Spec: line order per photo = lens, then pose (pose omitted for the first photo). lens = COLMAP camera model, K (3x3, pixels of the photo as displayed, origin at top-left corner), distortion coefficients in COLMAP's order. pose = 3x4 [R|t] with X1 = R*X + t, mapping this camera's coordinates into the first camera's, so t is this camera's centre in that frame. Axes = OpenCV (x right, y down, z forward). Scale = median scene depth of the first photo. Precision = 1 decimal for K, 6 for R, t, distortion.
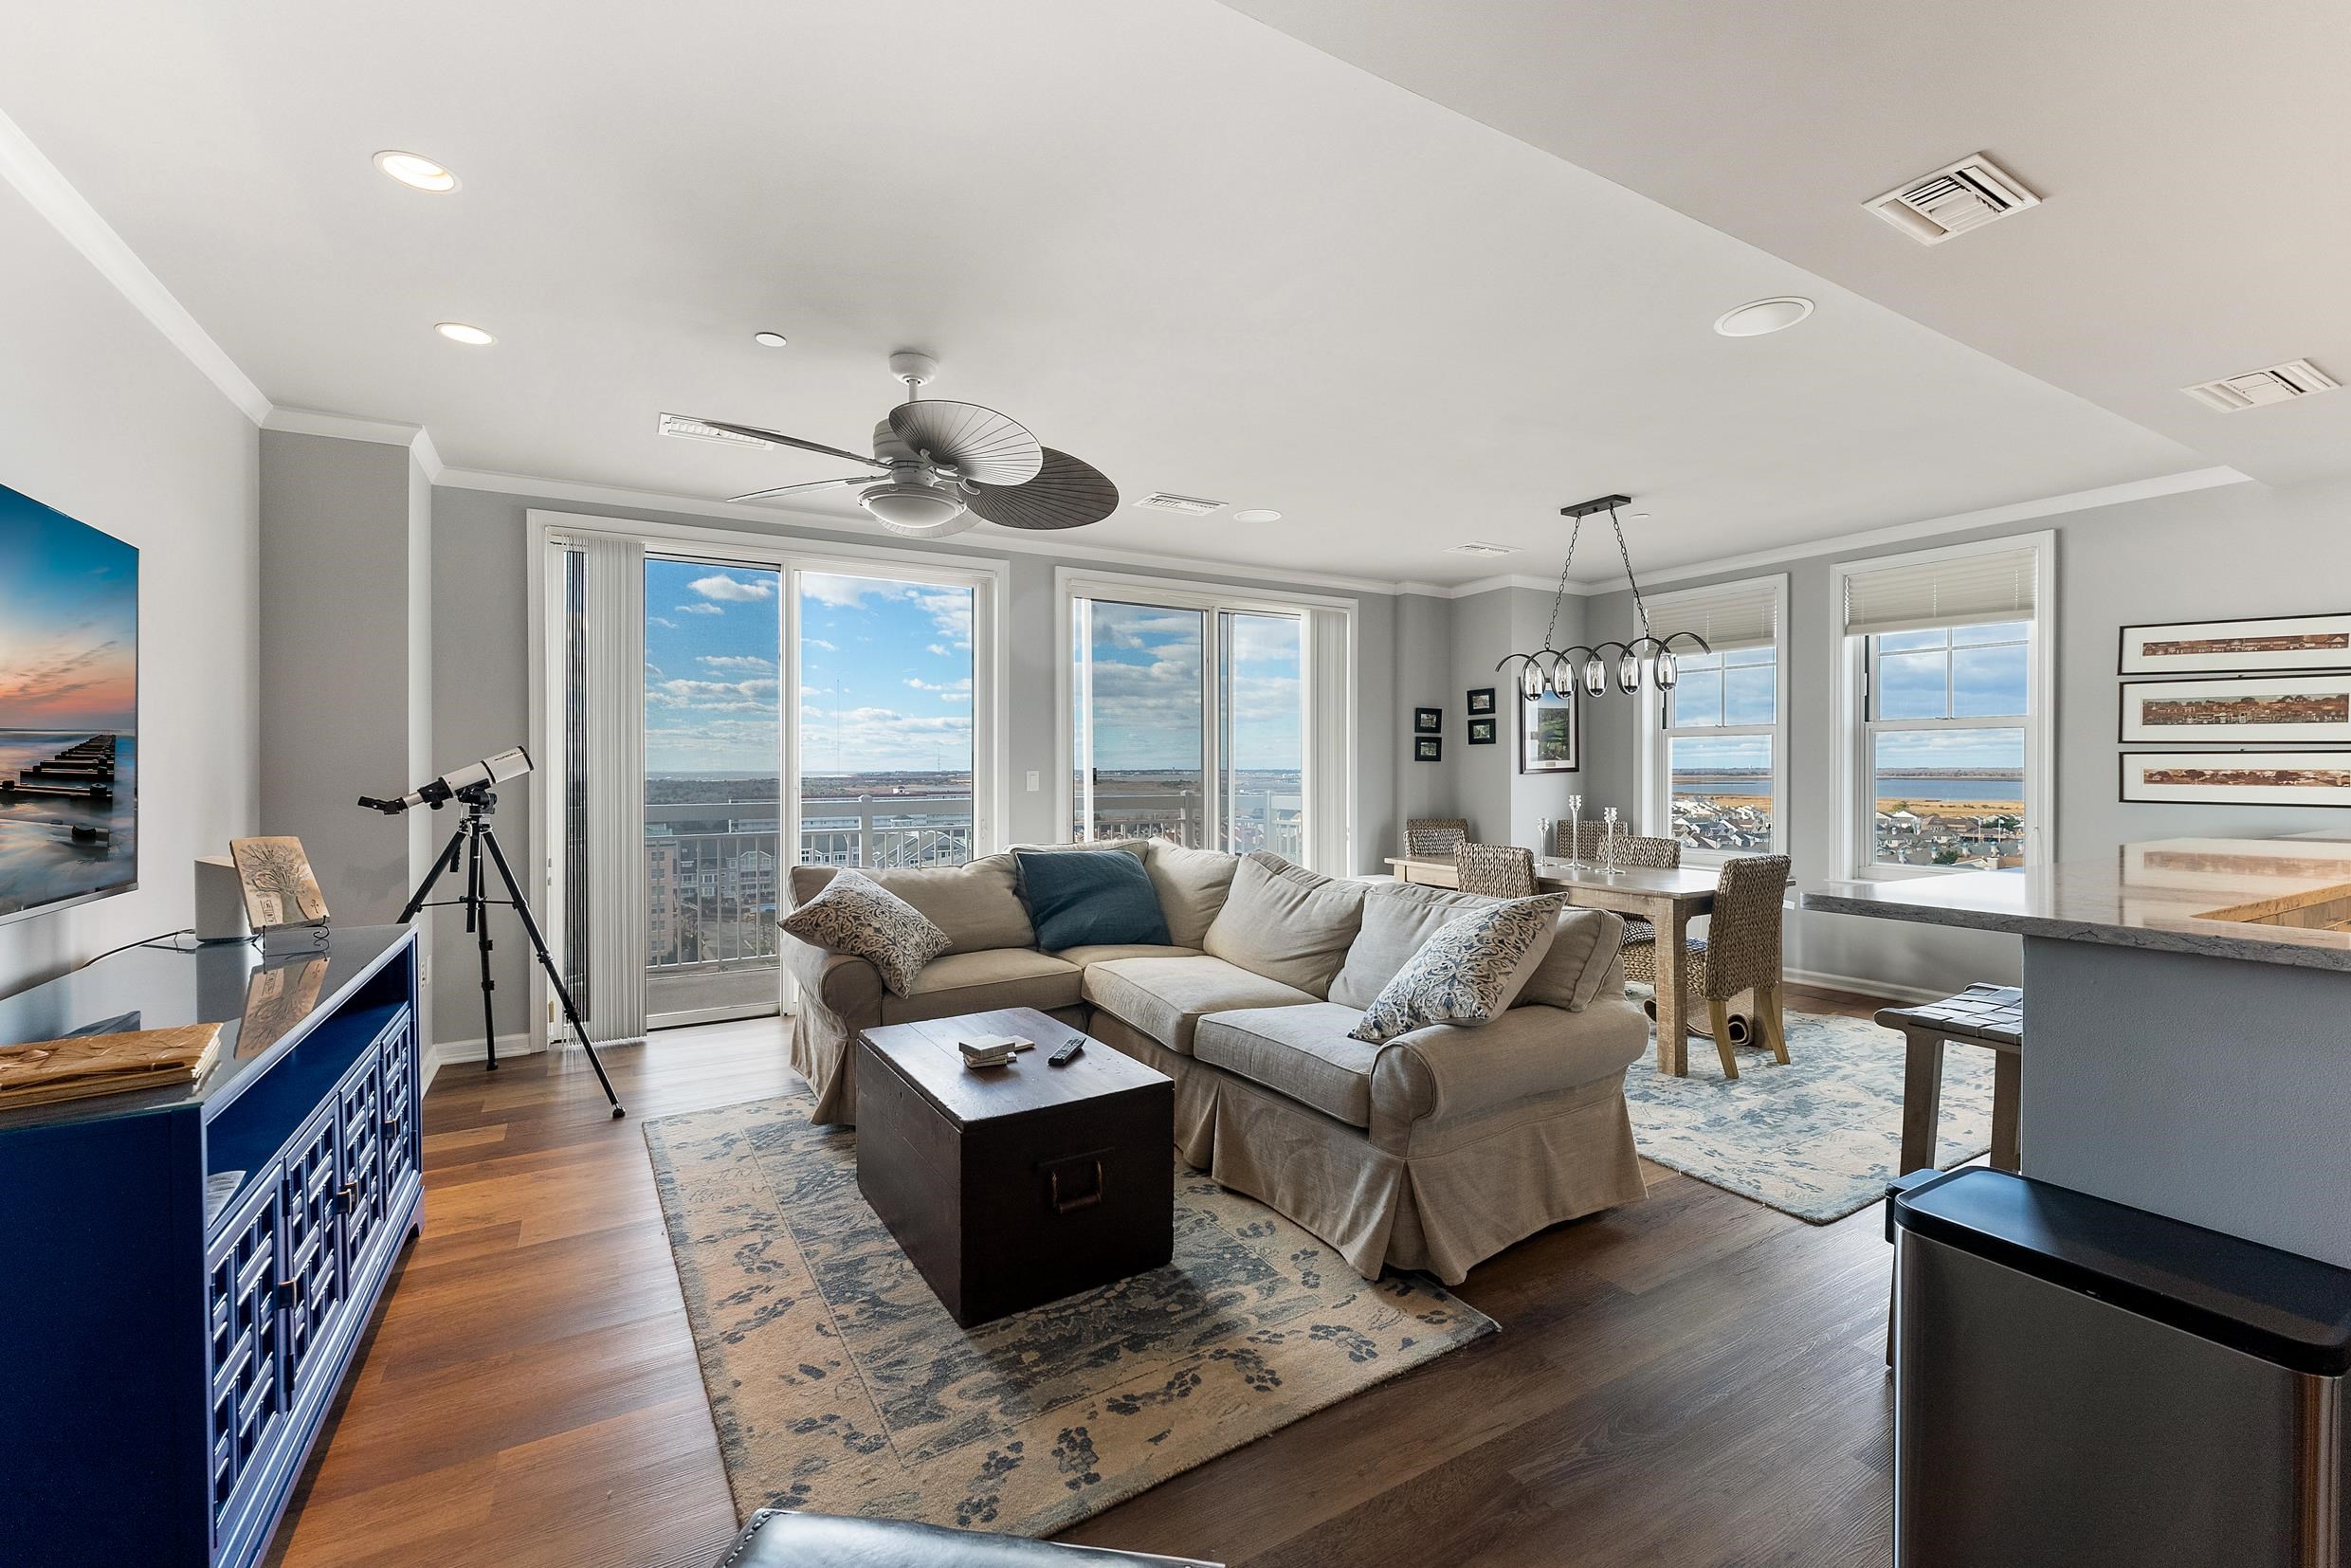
lens RADIAL K [[957.1, 0, 1175.5], [0, 957.1, 784.0], [0, 0, 1]] dist [0.000228, 0.000015]
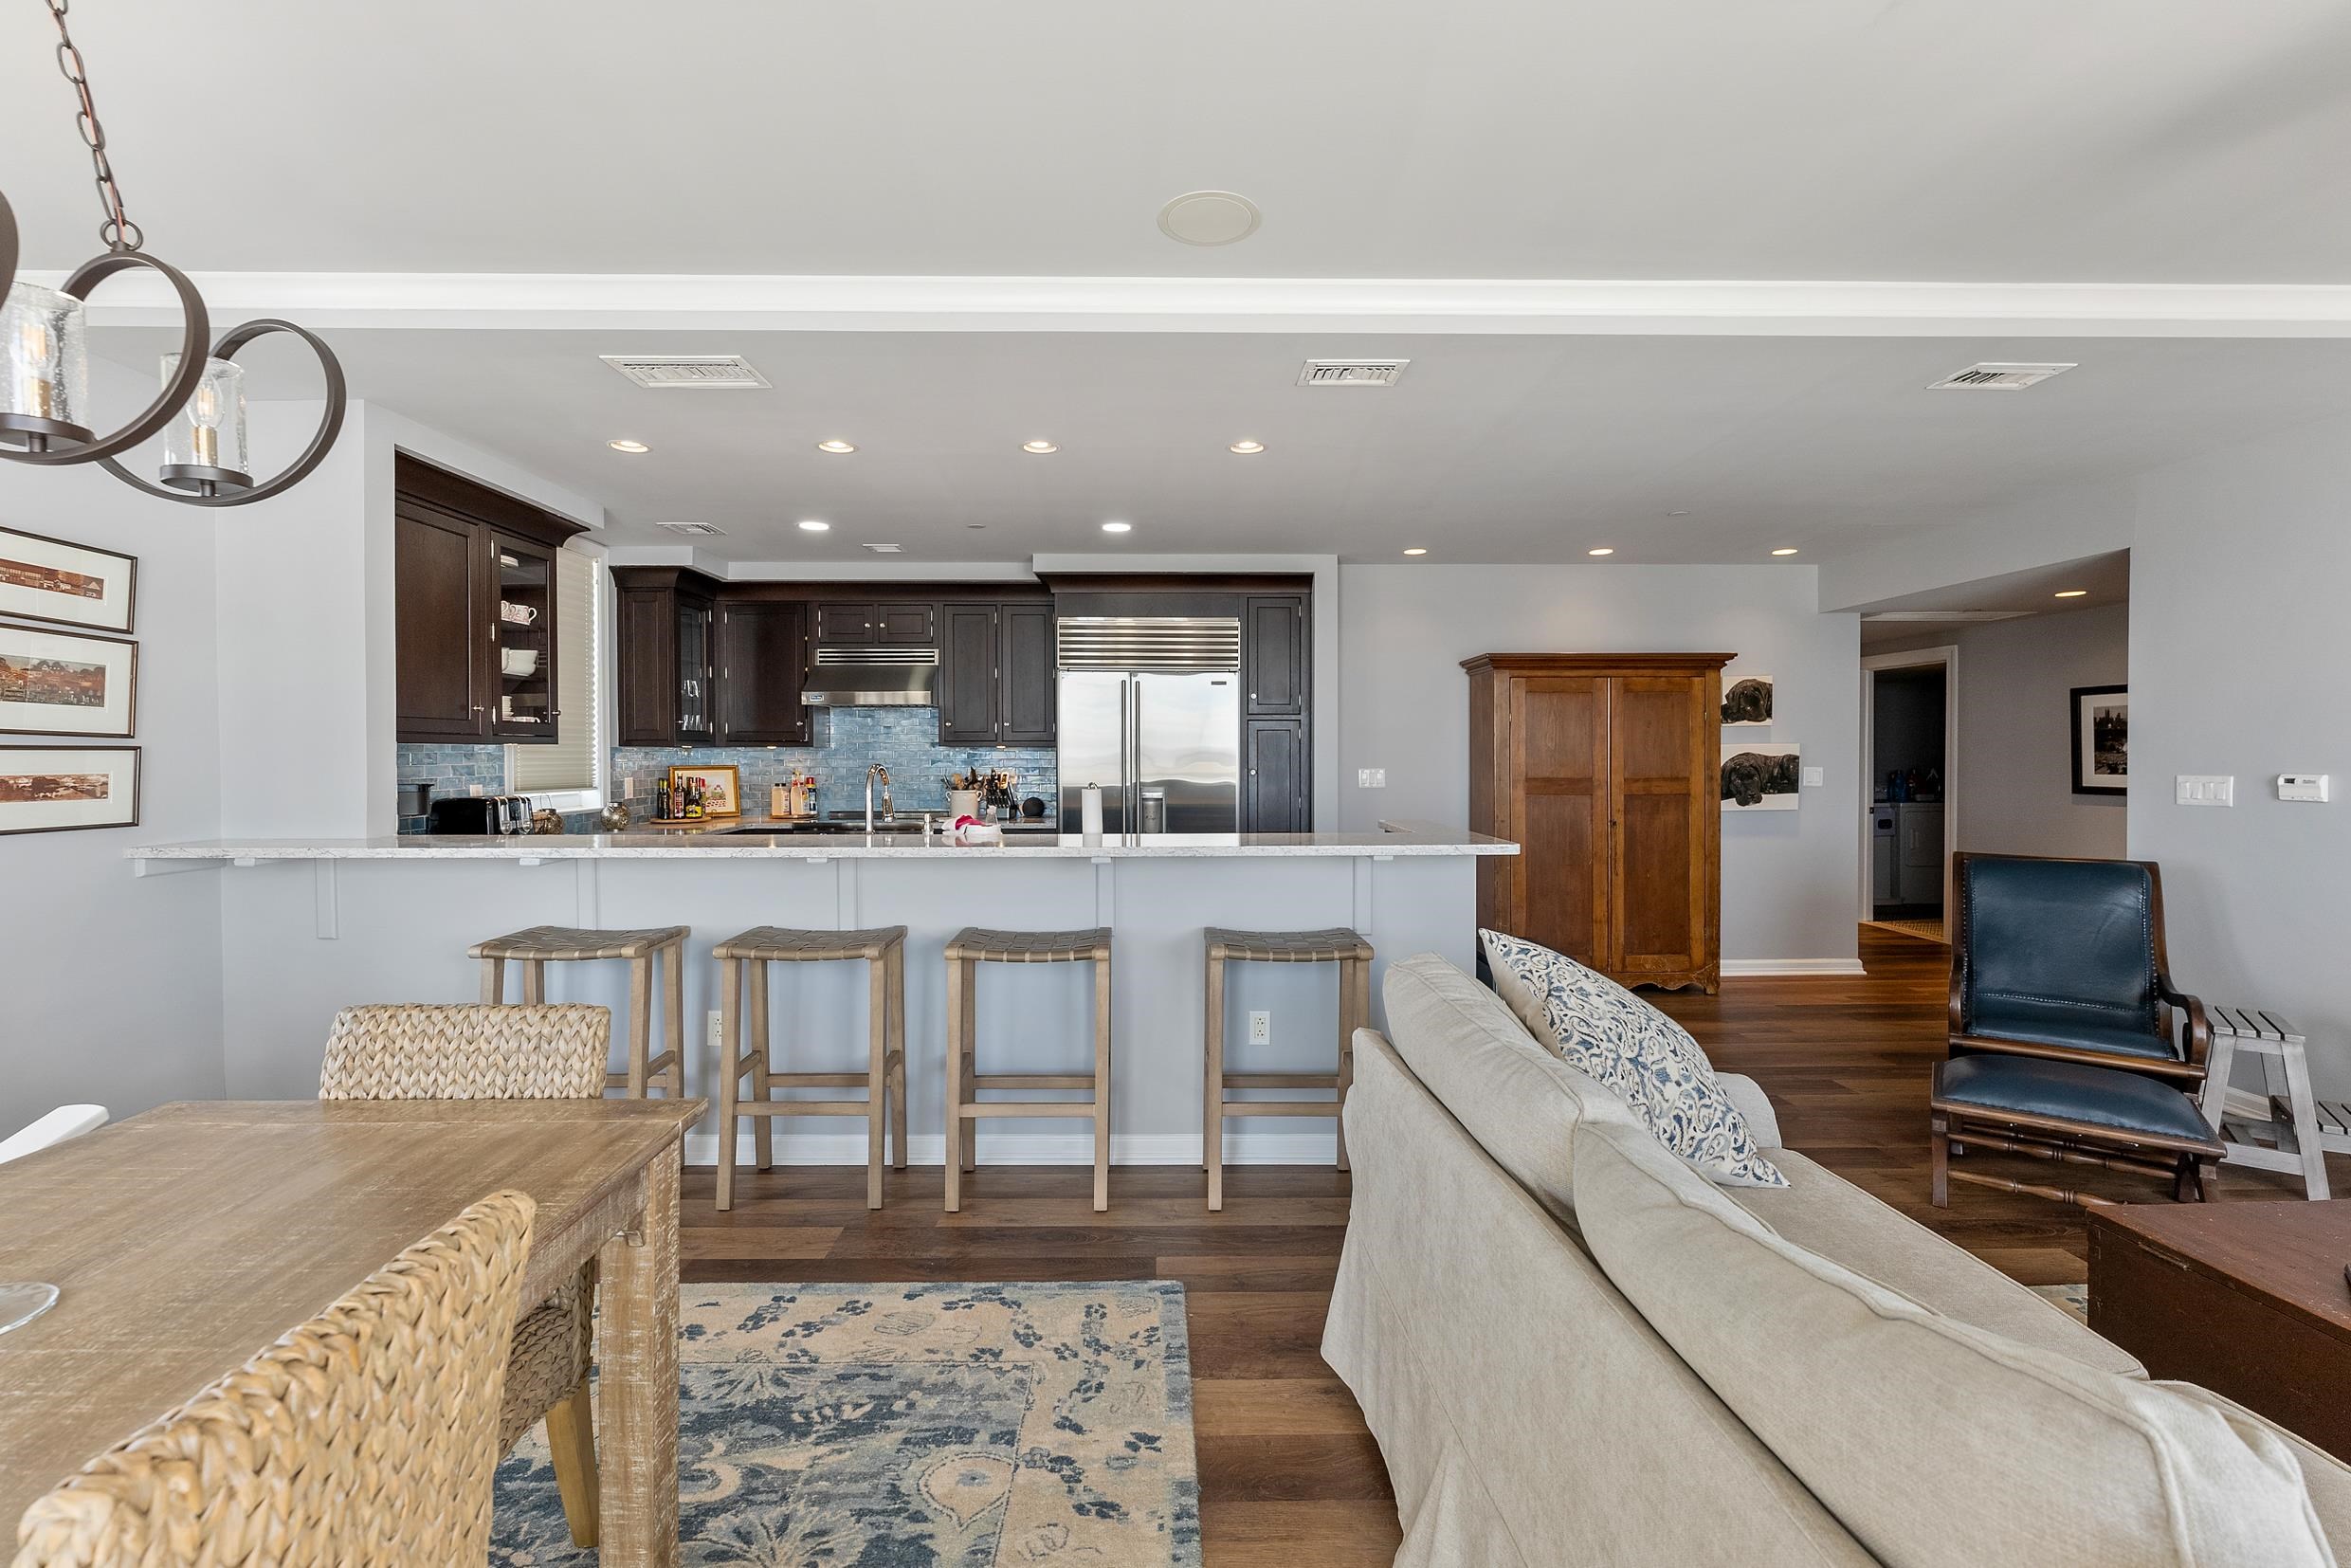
lens RADIAL K [[1026.1, 0, 1175.5], [0, 1026.1, 784.0], [0, 0, 1]] dist [-0.000888, 0.000154]
pose [[-0.890617, -0.009191, 0.454662, 0.187015], [0.000638, 0.999770, 0.021459, -0.025496], [-0.454754, 0.019402, -0.890406, 1.429767]]
